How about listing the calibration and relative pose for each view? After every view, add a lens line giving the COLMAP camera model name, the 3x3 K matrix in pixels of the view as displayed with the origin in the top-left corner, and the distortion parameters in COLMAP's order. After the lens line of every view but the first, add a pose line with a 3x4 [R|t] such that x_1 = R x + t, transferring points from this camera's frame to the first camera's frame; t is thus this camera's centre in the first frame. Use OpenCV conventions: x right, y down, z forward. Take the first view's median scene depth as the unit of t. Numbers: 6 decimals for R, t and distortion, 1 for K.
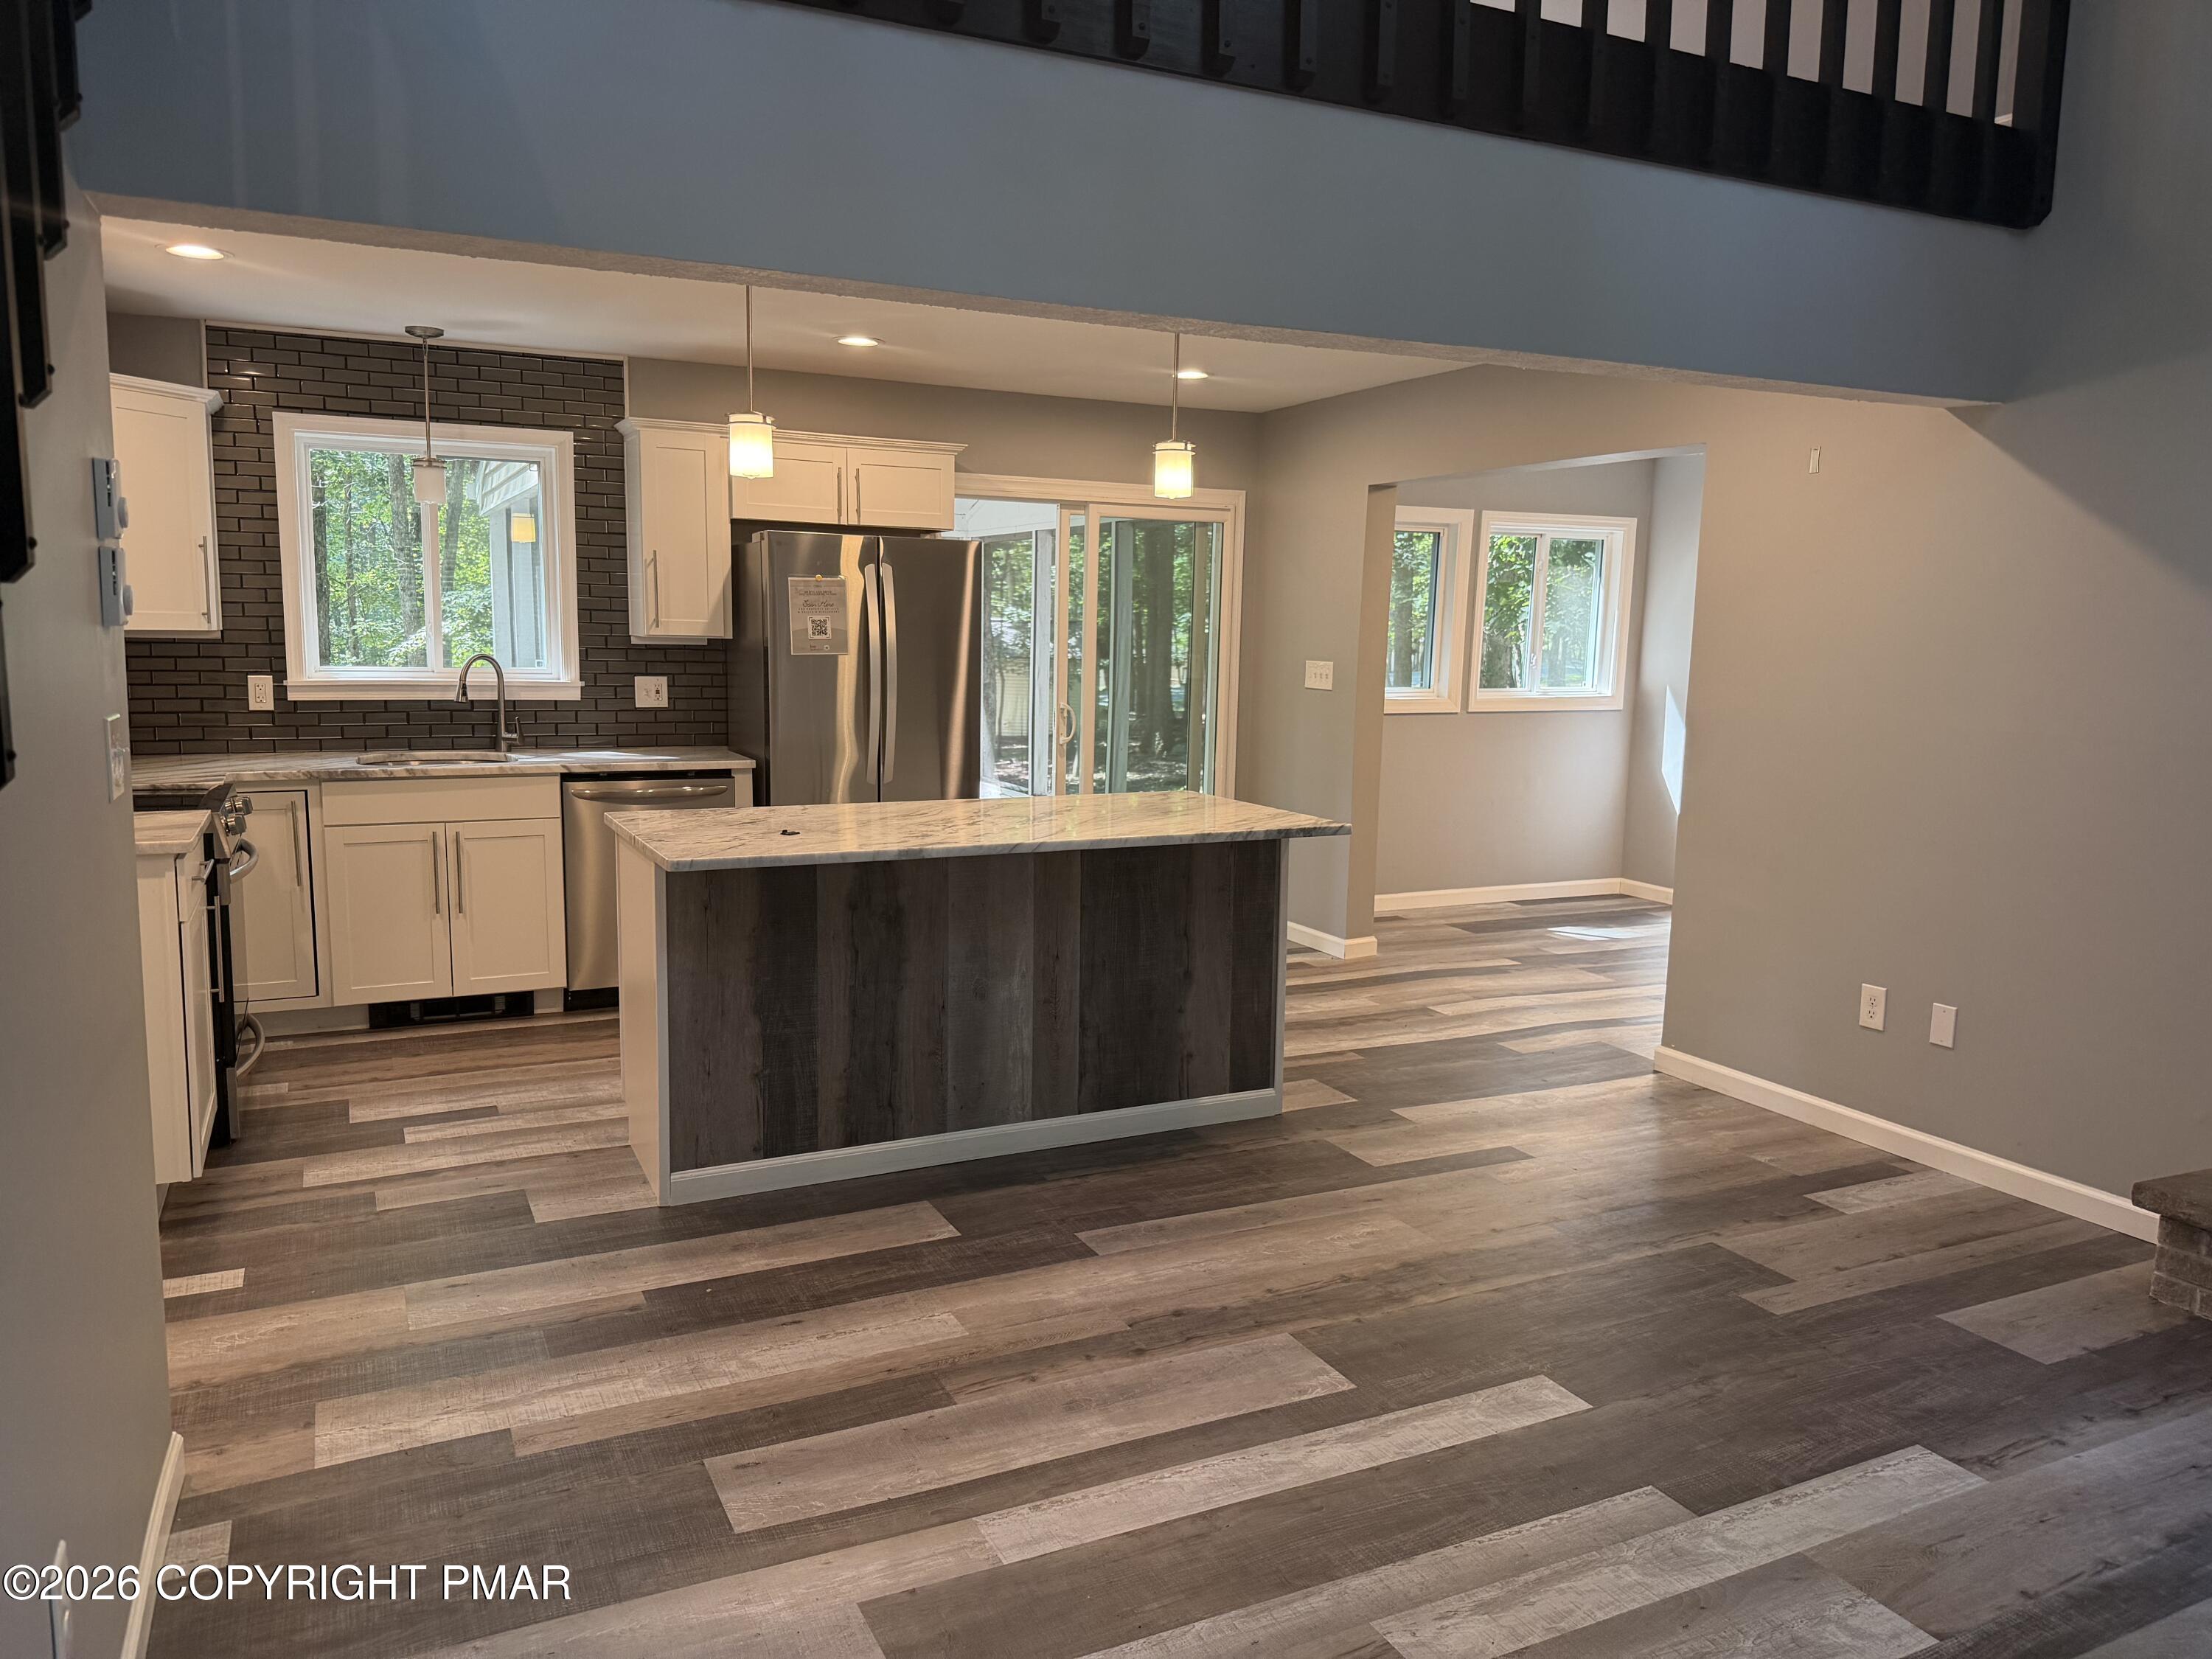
lens RADIAL K [[1561.4, 0, 1088.1], [0, 1561.4, 830.1], [0, 0, 1]] dist [0.054060, -0.069496]
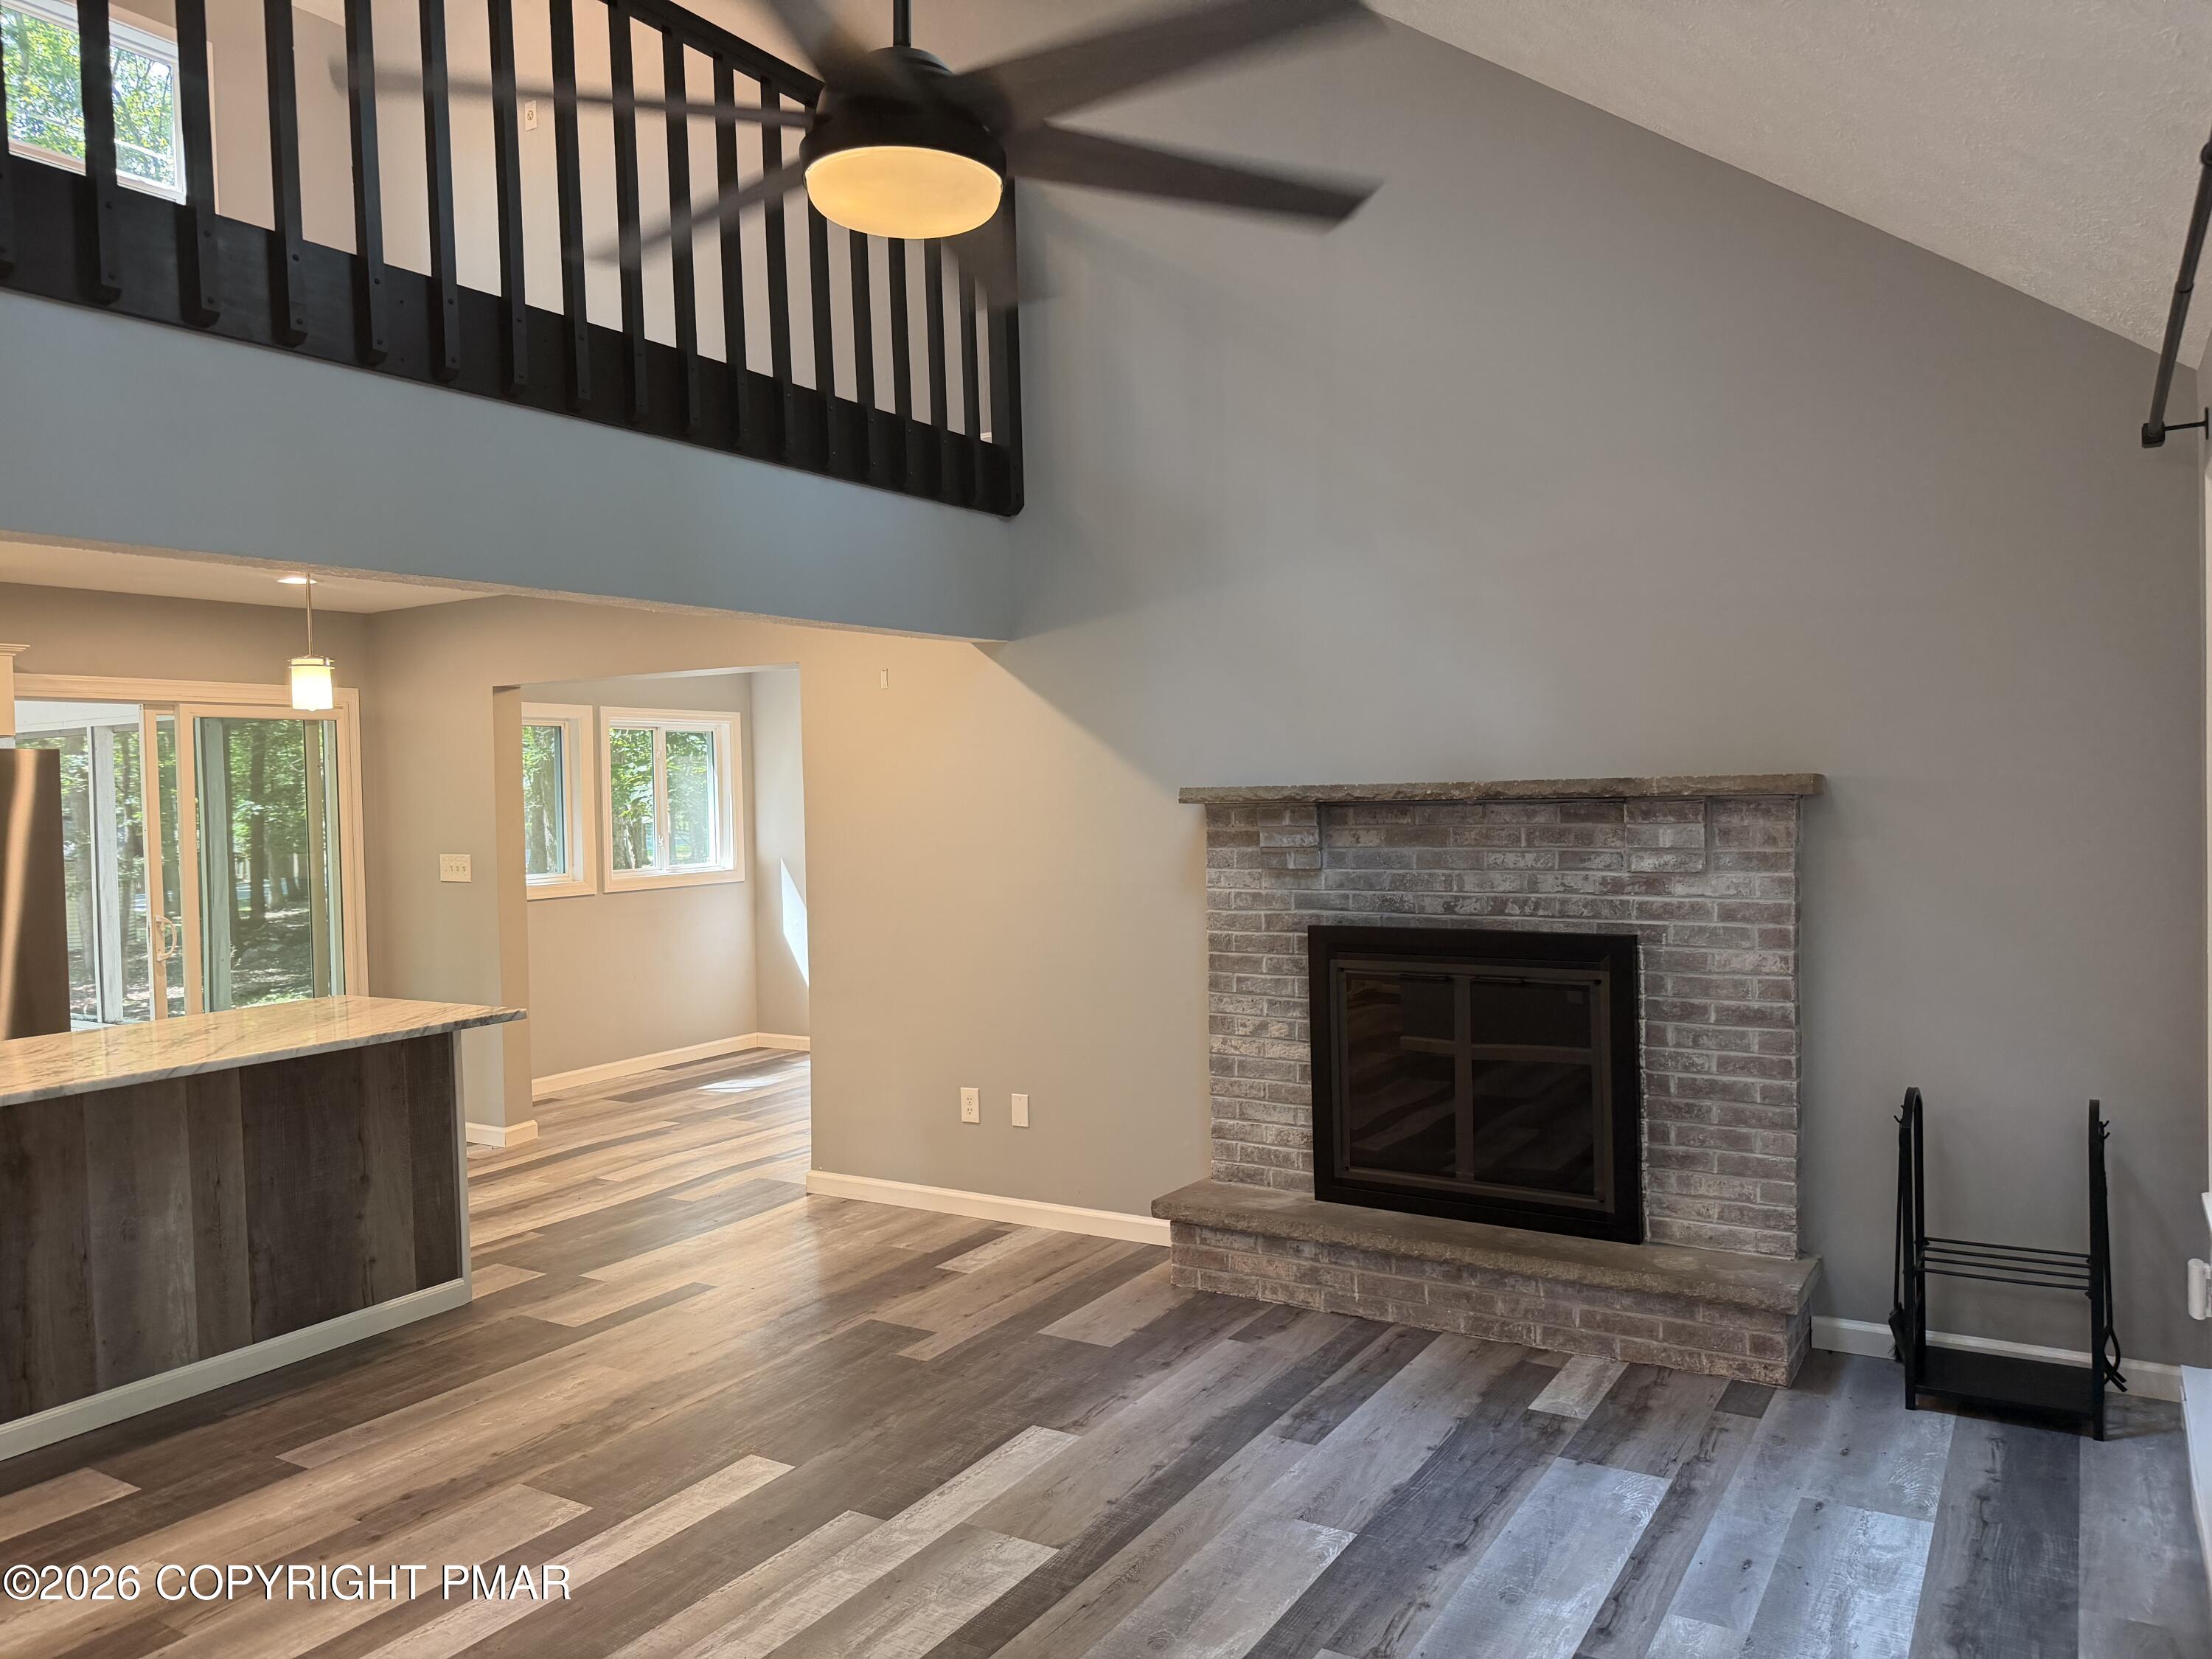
lens RADIAL K [[1561.4, 0, 1104.3], [0, 1561.4, 820.9], [0, 0, 1]] dist [0.054060, -0.069496]
pose [[0.843553, -0.051623, 0.534559, -0.067556], [0.112852, 0.990184, -0.082461, 0.002446], [-0.525055, 0.129886, 0.841099, -0.137016]]
